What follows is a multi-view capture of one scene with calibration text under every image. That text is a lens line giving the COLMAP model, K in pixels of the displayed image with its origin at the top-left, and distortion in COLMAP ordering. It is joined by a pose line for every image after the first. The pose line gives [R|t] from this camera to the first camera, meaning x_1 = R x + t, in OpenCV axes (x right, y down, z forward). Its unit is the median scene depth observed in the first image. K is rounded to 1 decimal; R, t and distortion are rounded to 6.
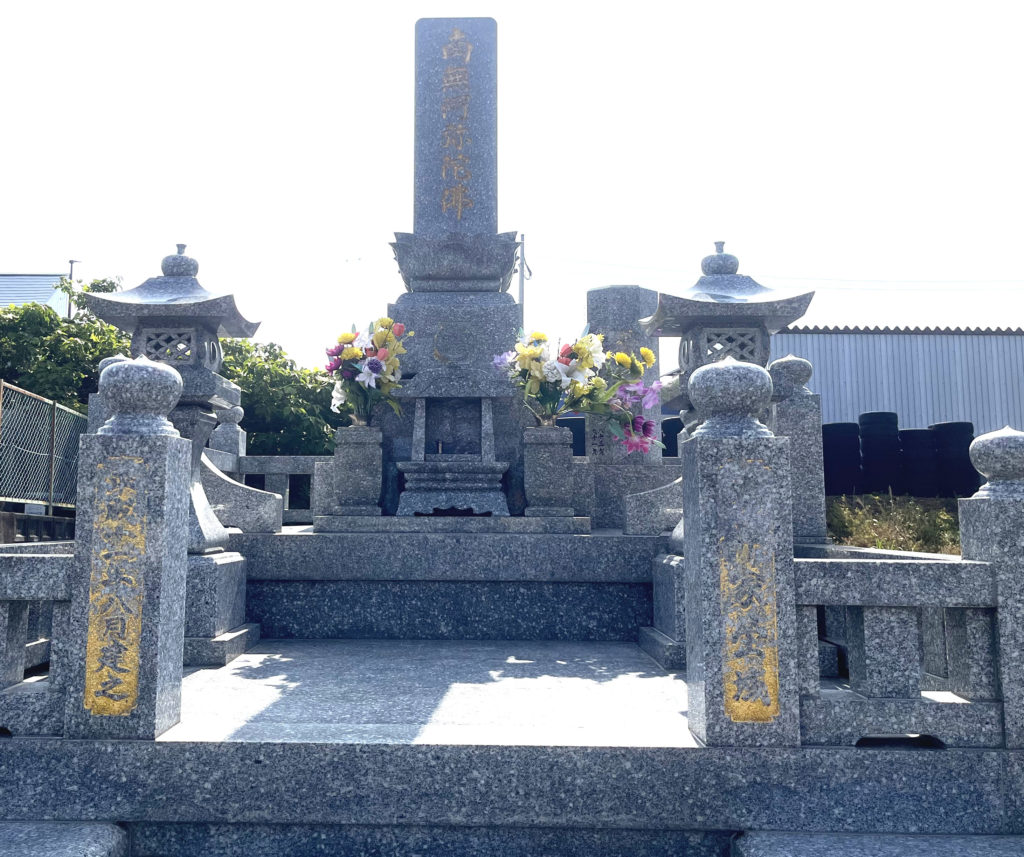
lens RADIAL K [[951.3, 0, 453.4], [0, 951.3, 395.0], [0, 0, 1]] dist [0.052591, 0.000000]
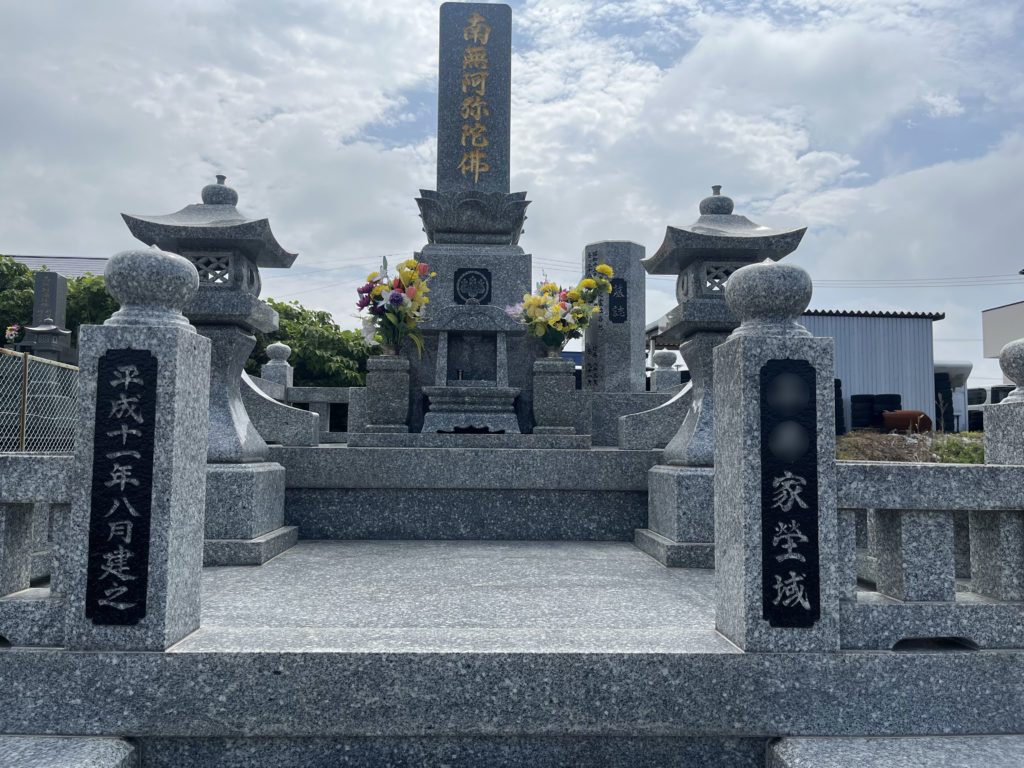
lens RADIAL K [[782.0, 0, 510.2], [0, 782.0, 381.9], [0, 0, 1]] dist [0.058255, -0.038818]
pose [[0.998441, 0.009756, 0.054951, -0.019638], [-0.012705, 0.998484, 0.053566, 0.050088], [-0.054346, -0.054180, 0.997051, 0.219167]]
